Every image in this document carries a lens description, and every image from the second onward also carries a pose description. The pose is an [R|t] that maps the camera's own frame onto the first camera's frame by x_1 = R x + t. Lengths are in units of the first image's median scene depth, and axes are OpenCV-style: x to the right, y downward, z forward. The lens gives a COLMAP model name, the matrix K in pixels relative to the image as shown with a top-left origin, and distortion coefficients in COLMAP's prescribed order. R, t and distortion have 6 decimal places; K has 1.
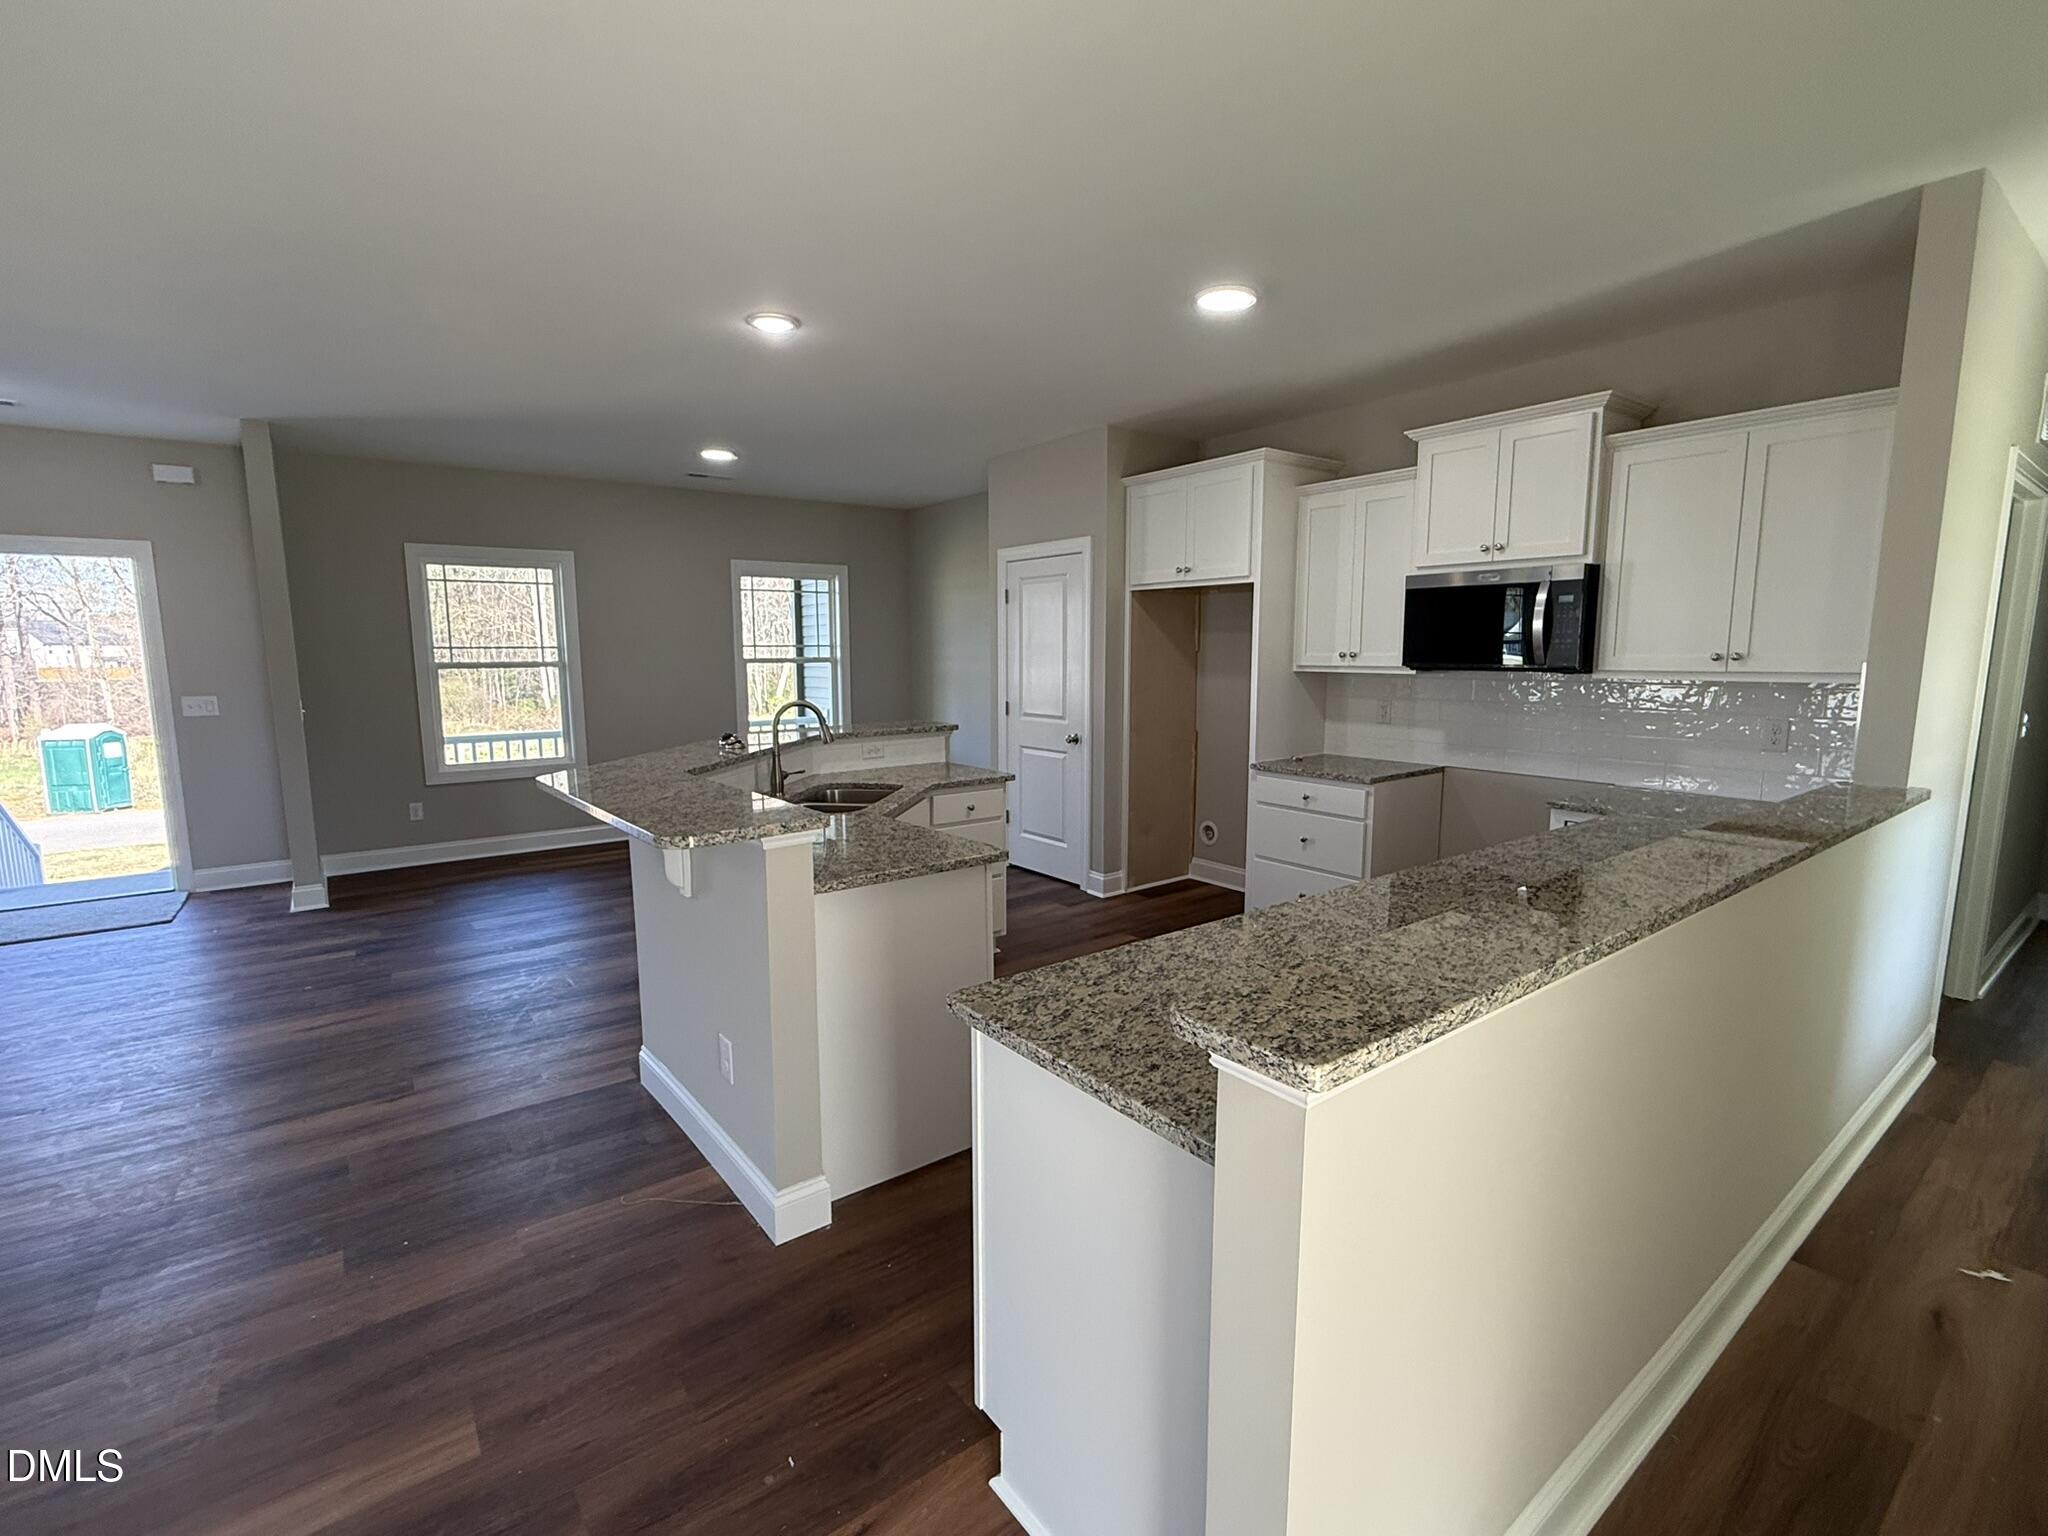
lens RADIAL K [[918.9, 0, 1007.1], [0, 918.9, 762.3], [0, 0, 1]] dist [0.000113, -0.001034]
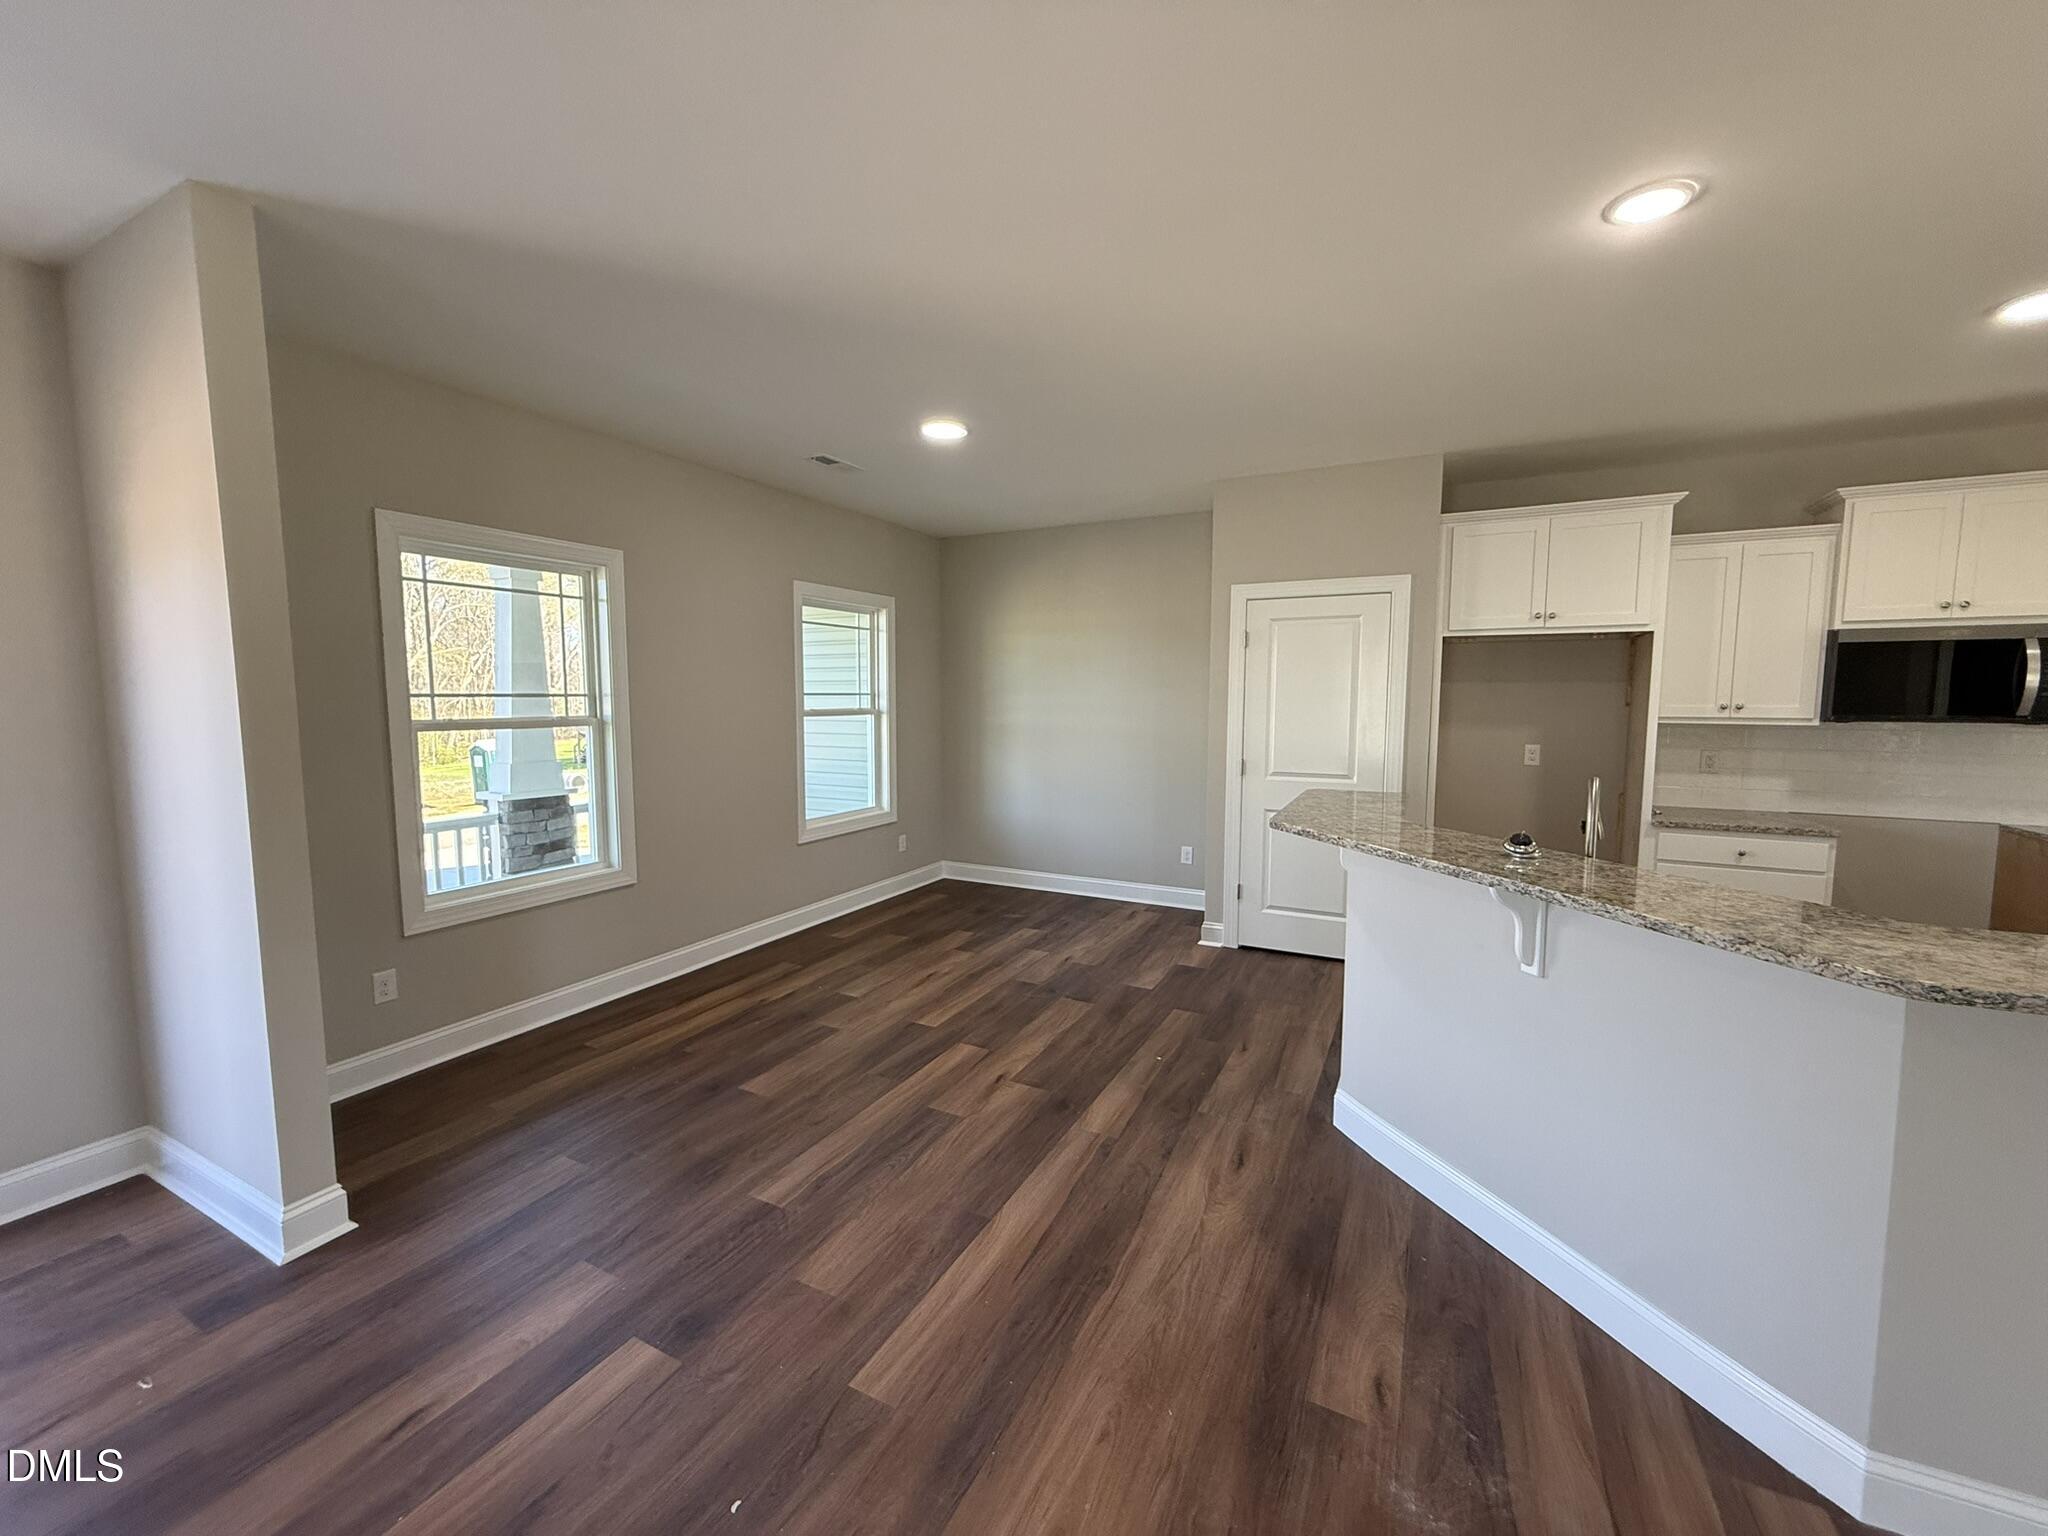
lens RADIAL K [[814.7, 0, 1017.5], [0, 814.7, 770.4], [0, 0, 1]] dist [-0.004364, 0.000829]
pose [[0.901782, -0.035798, 0.430707, -0.716707], [0.050357, 0.998479, -0.022447, -0.067450], [-0.429248, 0.041931, 0.902213, 0.543521]]
